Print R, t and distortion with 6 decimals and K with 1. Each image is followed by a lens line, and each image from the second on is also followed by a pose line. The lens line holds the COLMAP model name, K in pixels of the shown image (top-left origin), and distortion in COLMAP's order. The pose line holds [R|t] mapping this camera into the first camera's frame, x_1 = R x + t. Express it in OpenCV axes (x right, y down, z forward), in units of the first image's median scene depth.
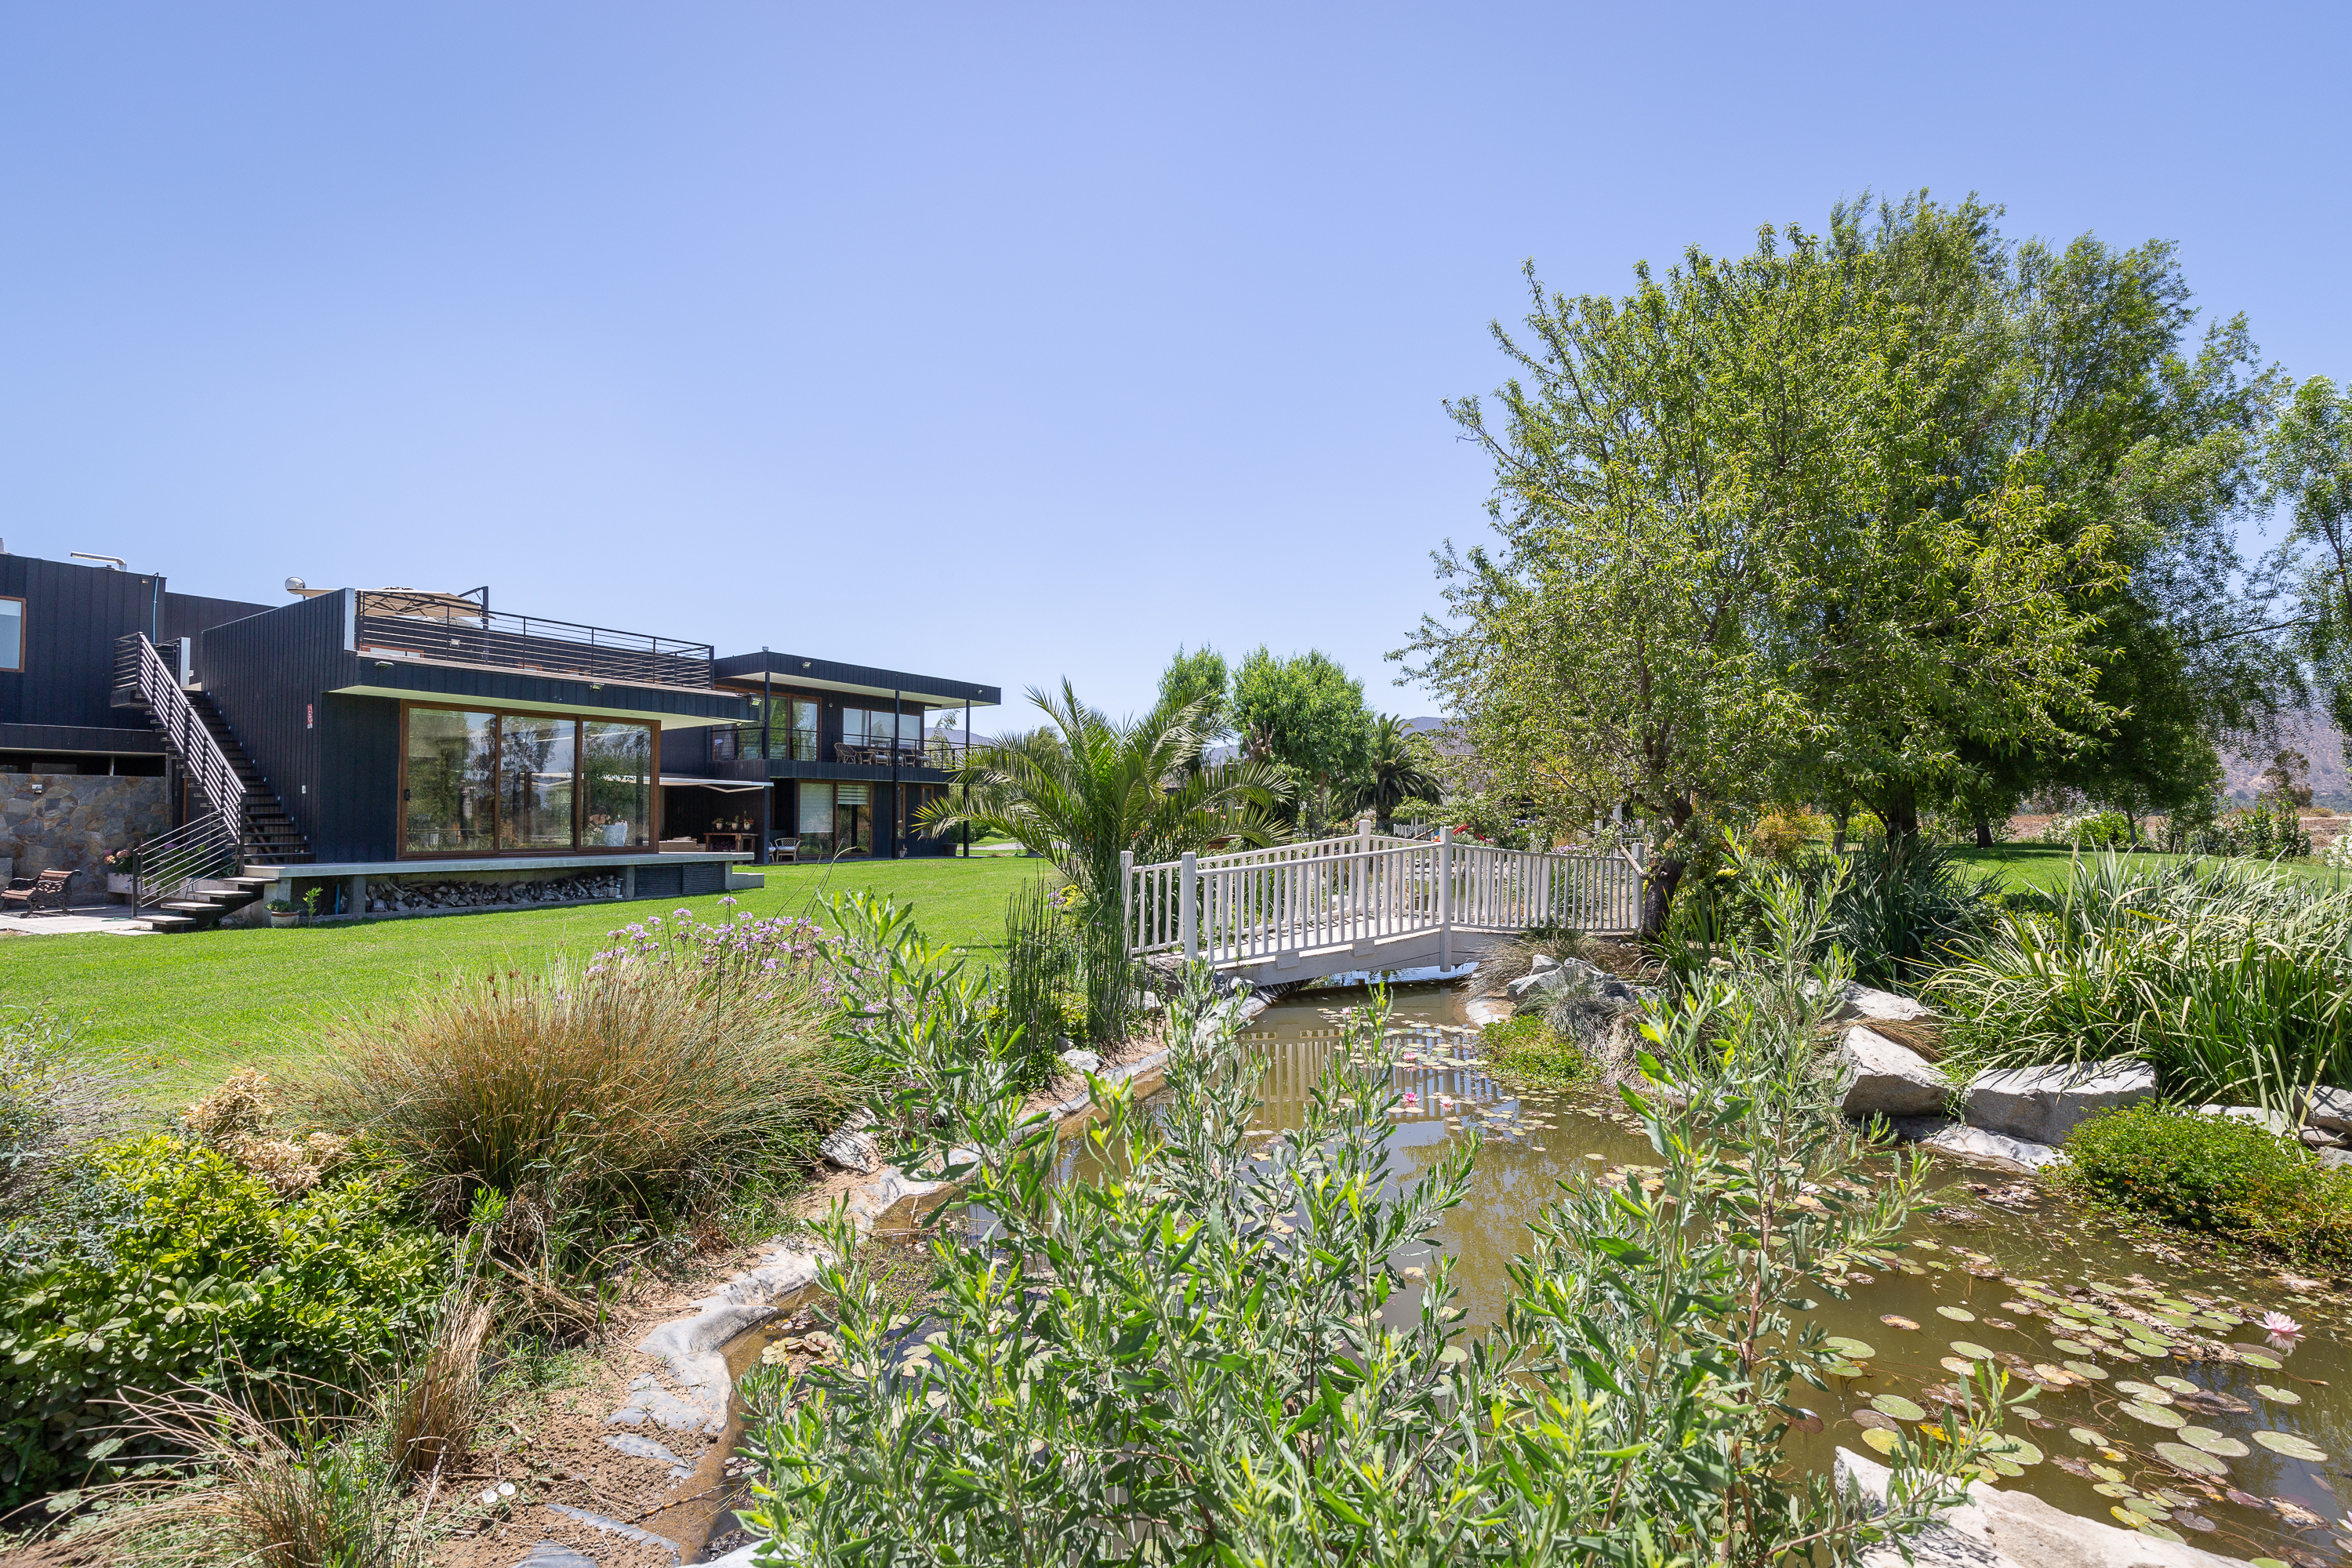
lens RADIAL K [[1086.9, 0, 1179.3], [0, 1086.9, 796.0], [0, 0, 1]] dist [0.002133, 0.000245]
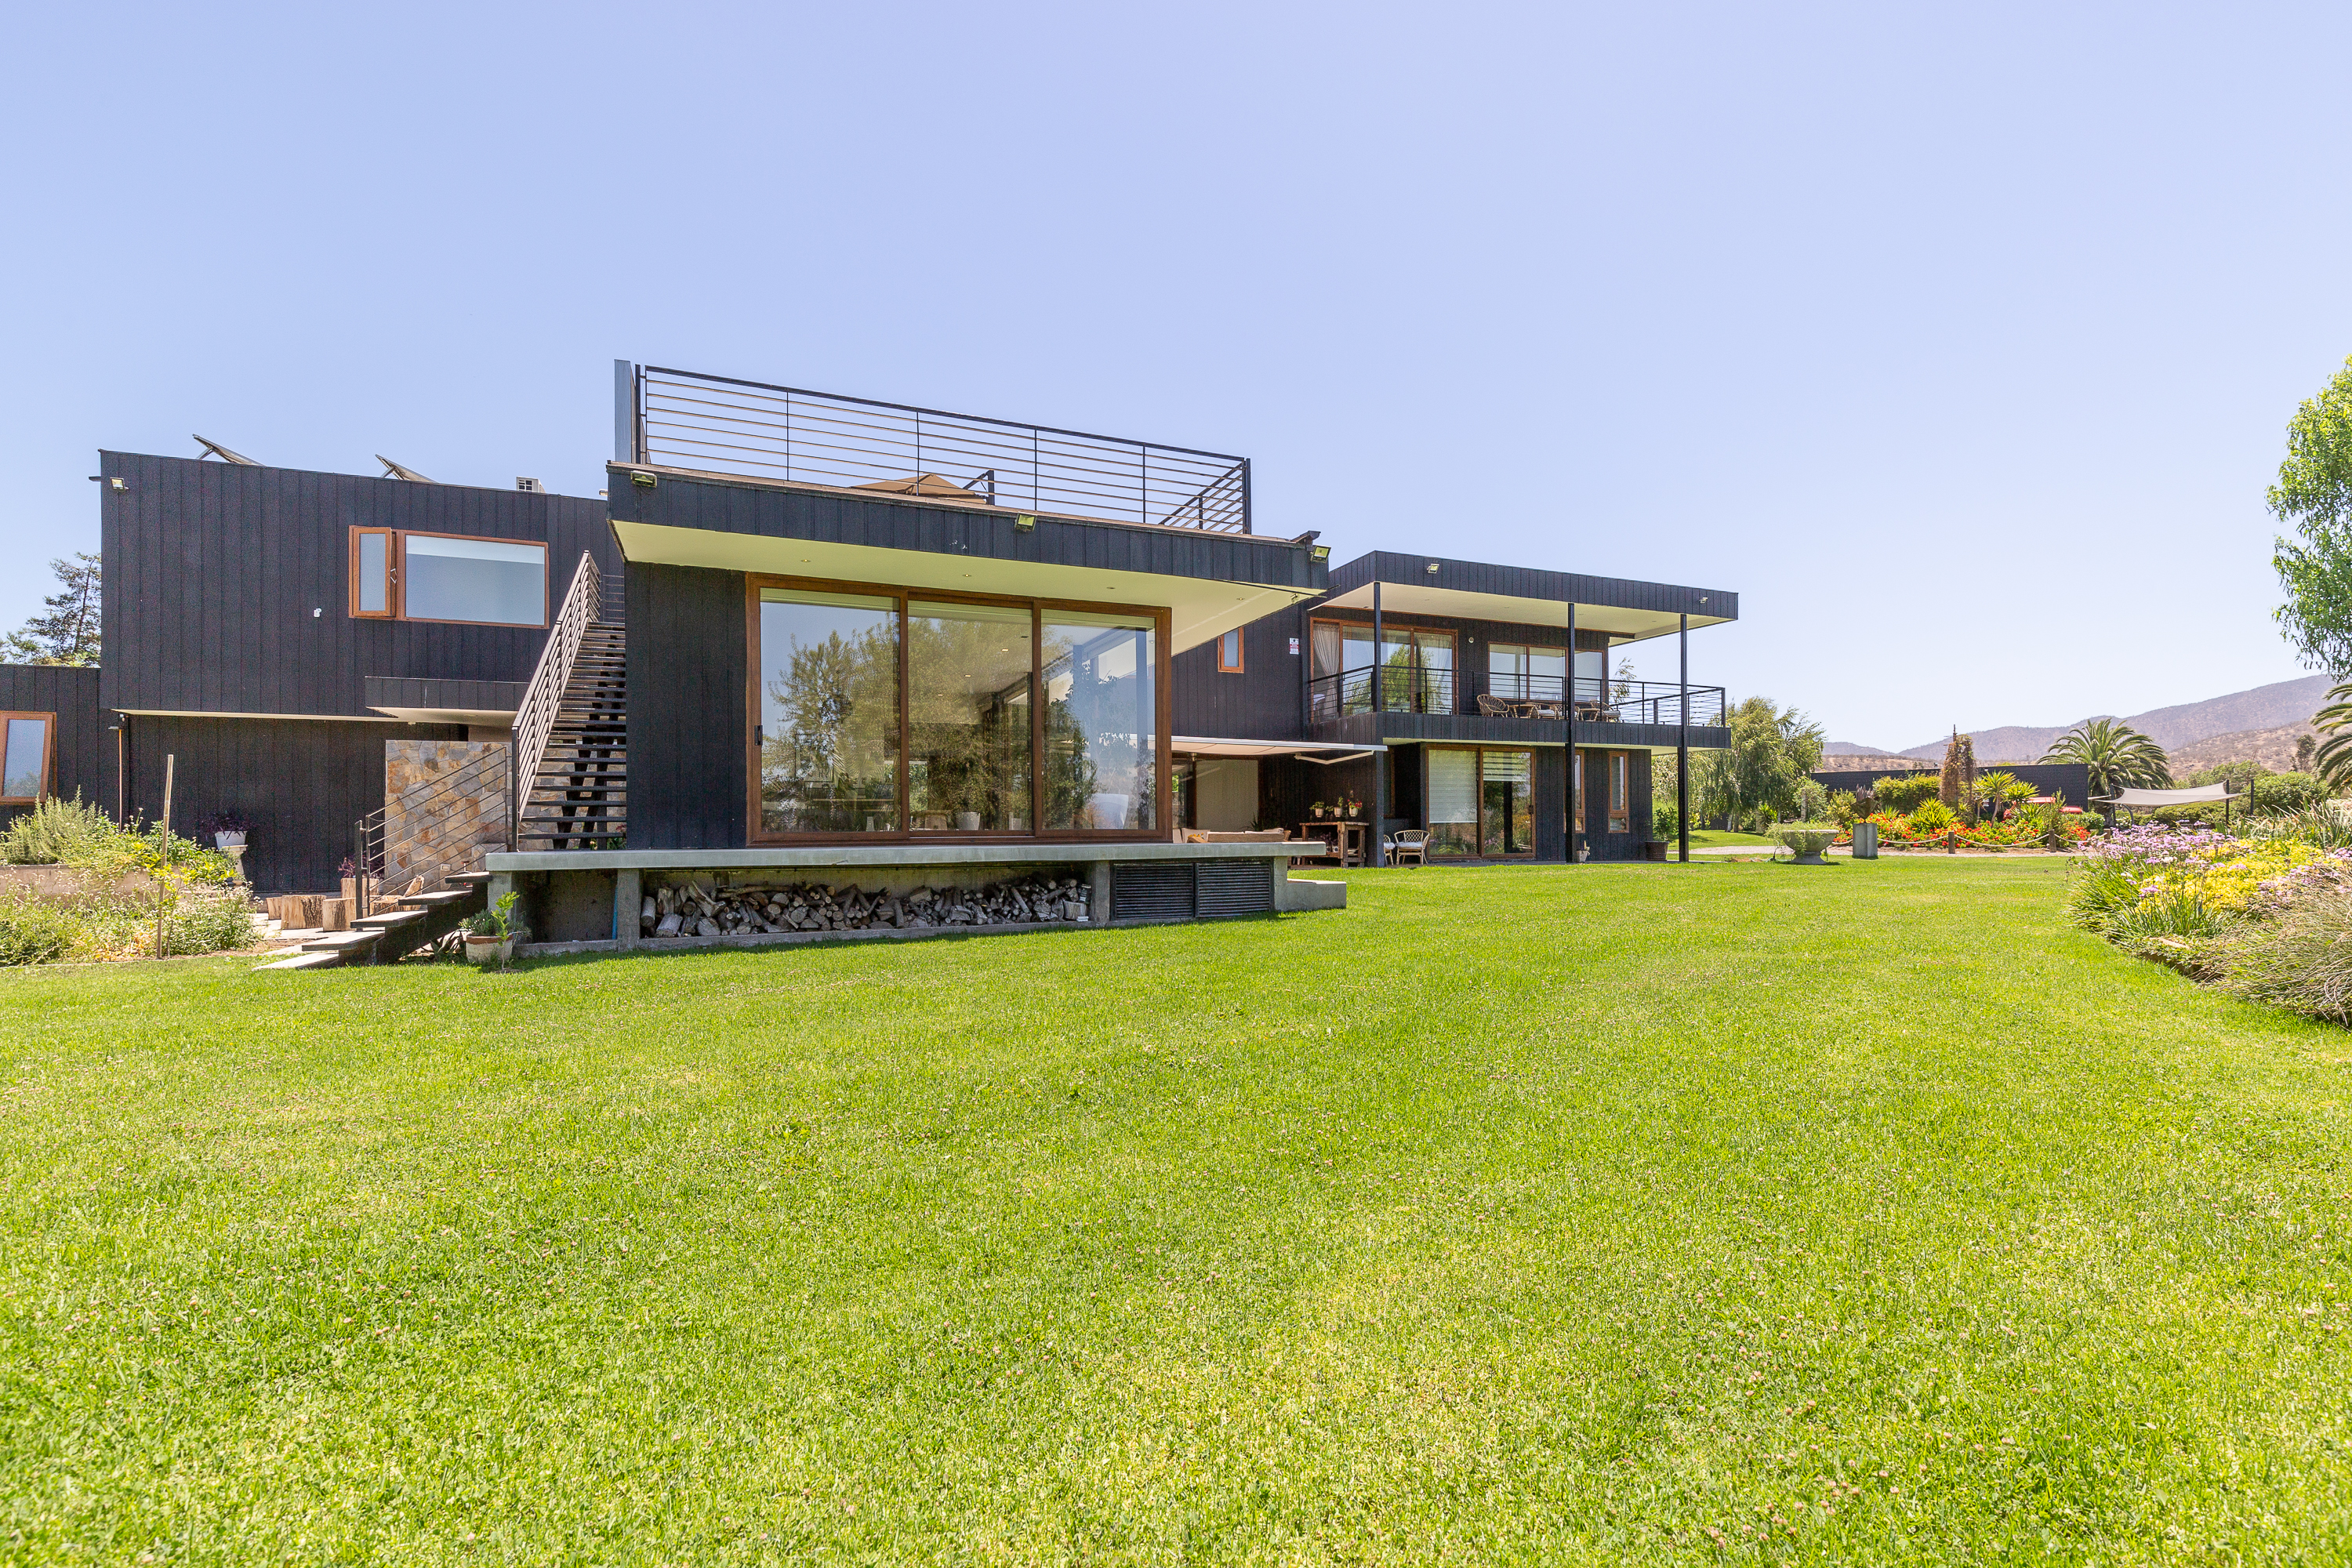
lens RADIAL K [[1086.9, 0, 1179.3], [0, 1086.9, 796.0], [0, 0, 1]] dist [0.002133, 0.000245]
pose [[0.837533, -0.021915, -0.545947, -0.114195], [0.017548, 0.999759, -0.013211, 0.024970], [0.546105, 0.001484, 0.837715, 0.363010]]
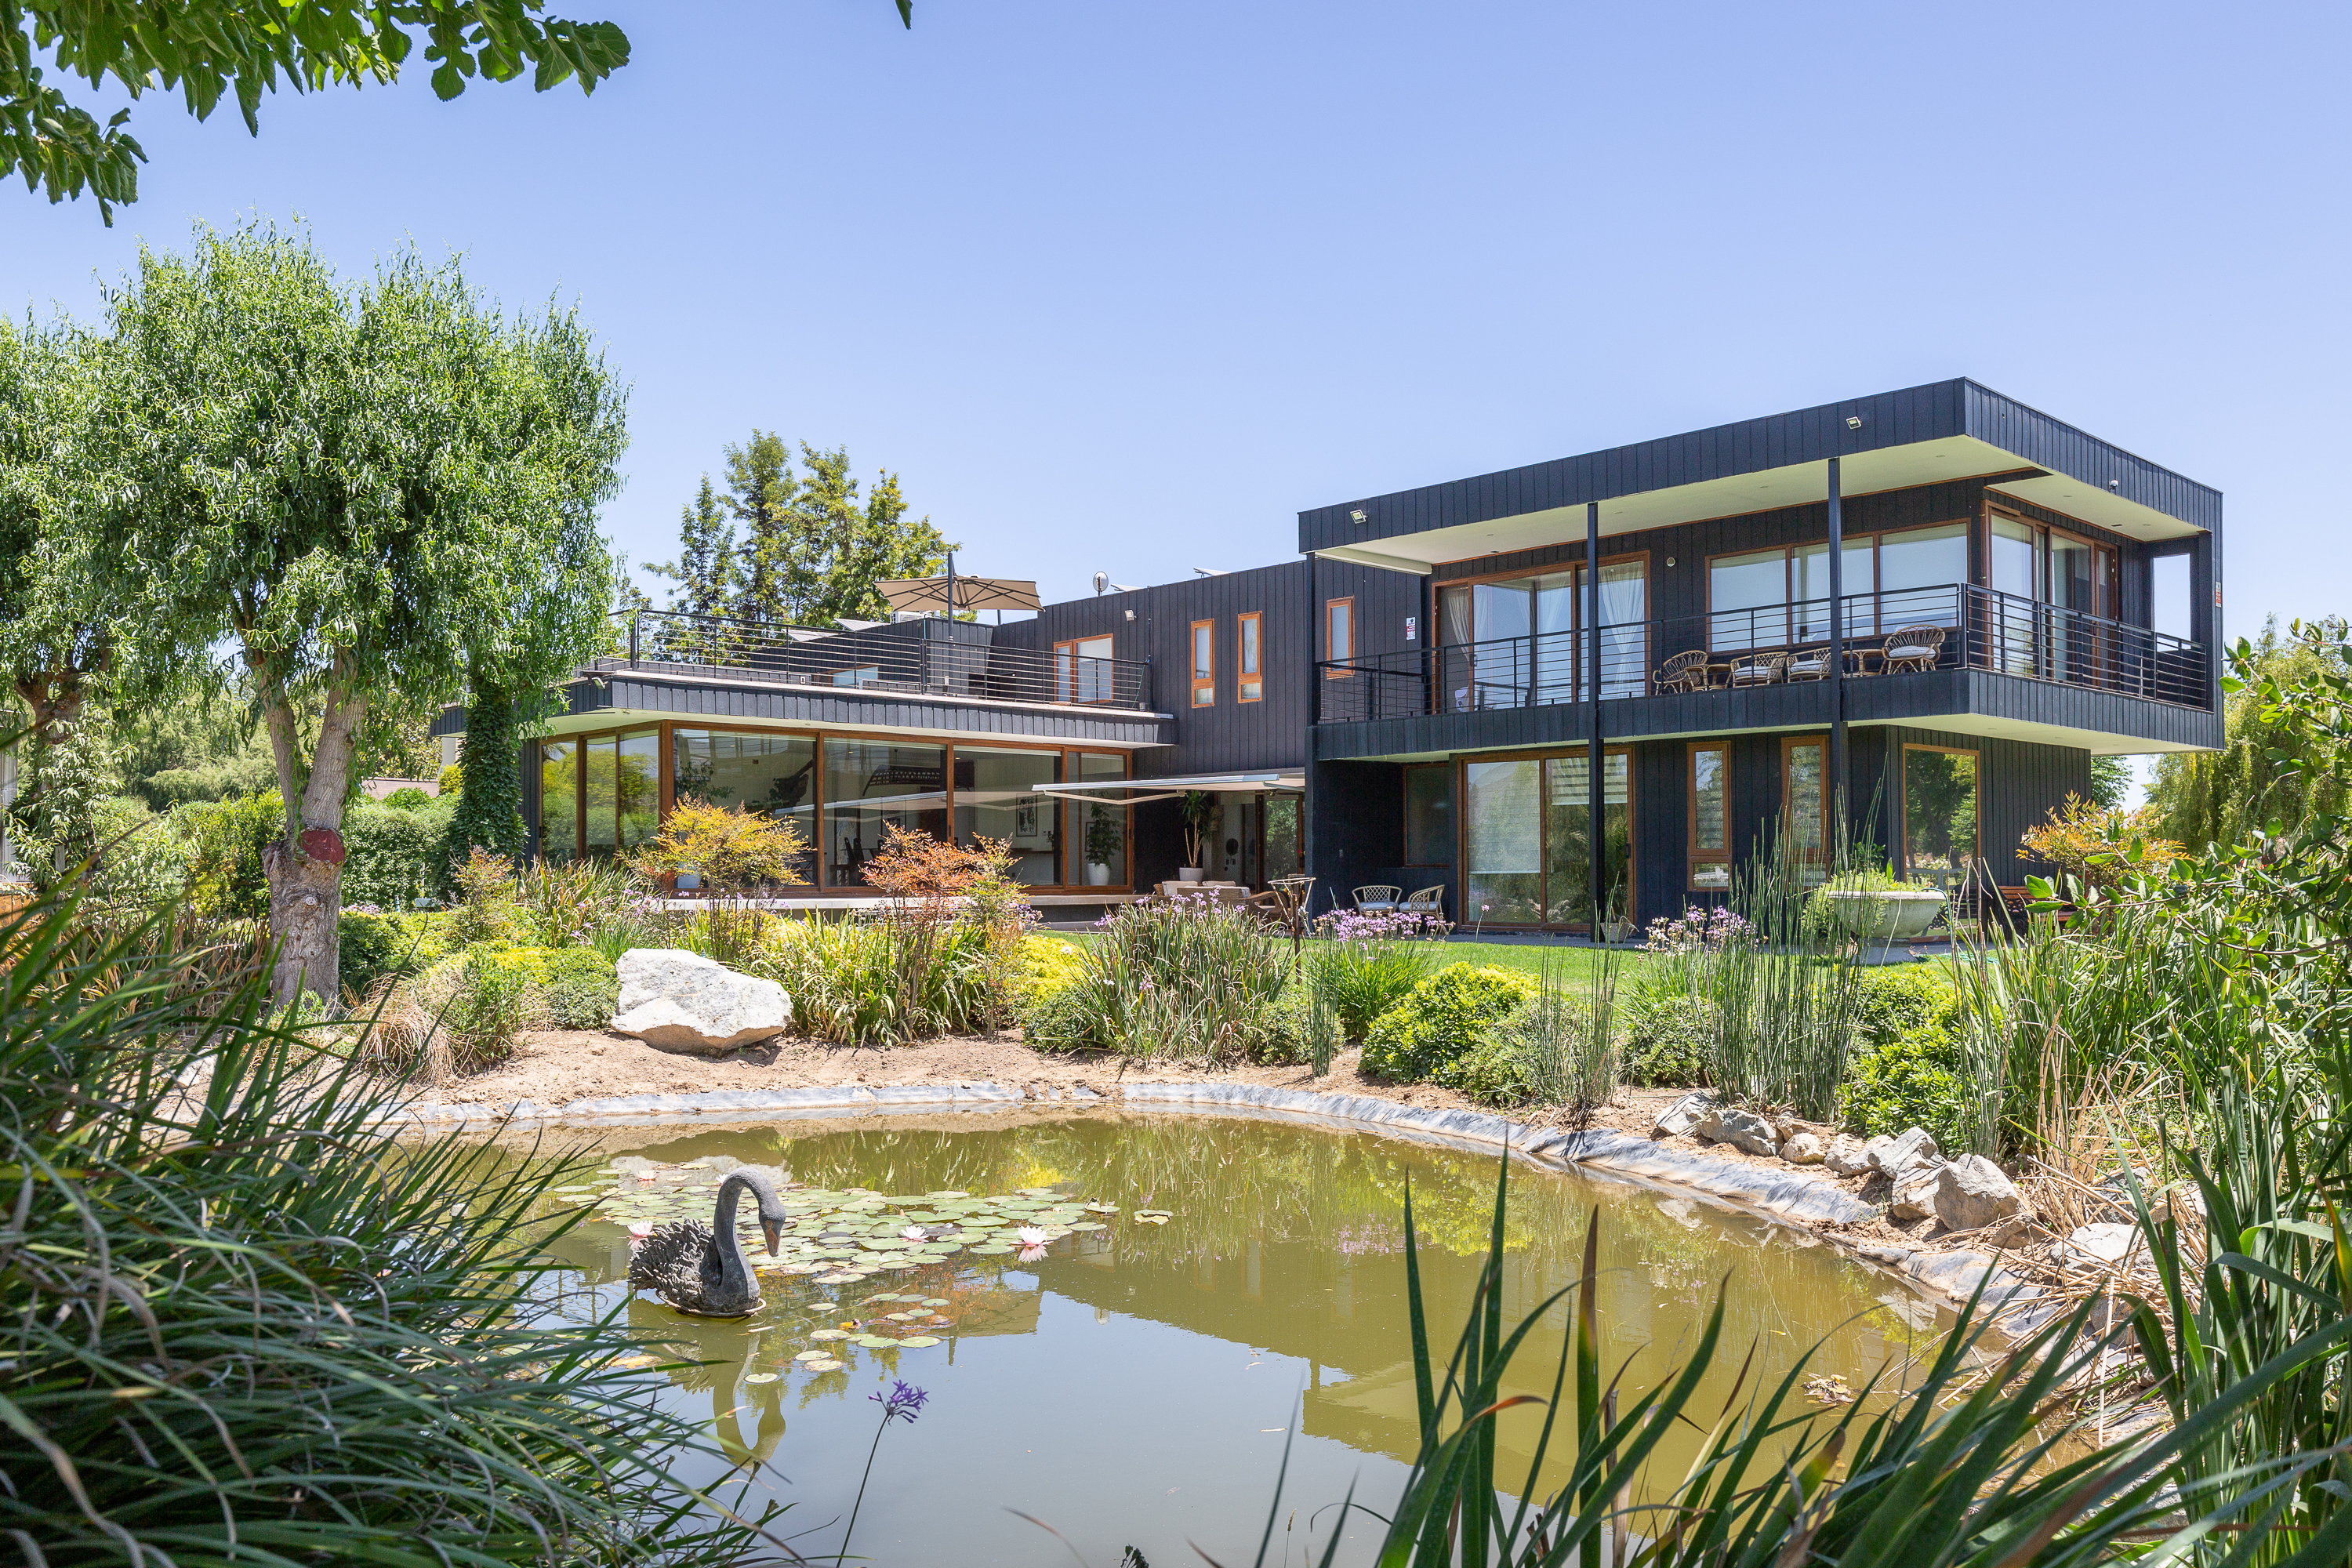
lens RADIAL K [[1804.7, 0, 1176.0], [0, 1804.7, 784.0], [0, 0, 1]] dist [0.000539, 0.000160]
pose [[-0.253449, -0.040885, -0.966484, 0.451297], [0.027583, 0.998395, -0.049468, 0.032921], [0.966955, -0.039196, -0.251915, 1.150399]]
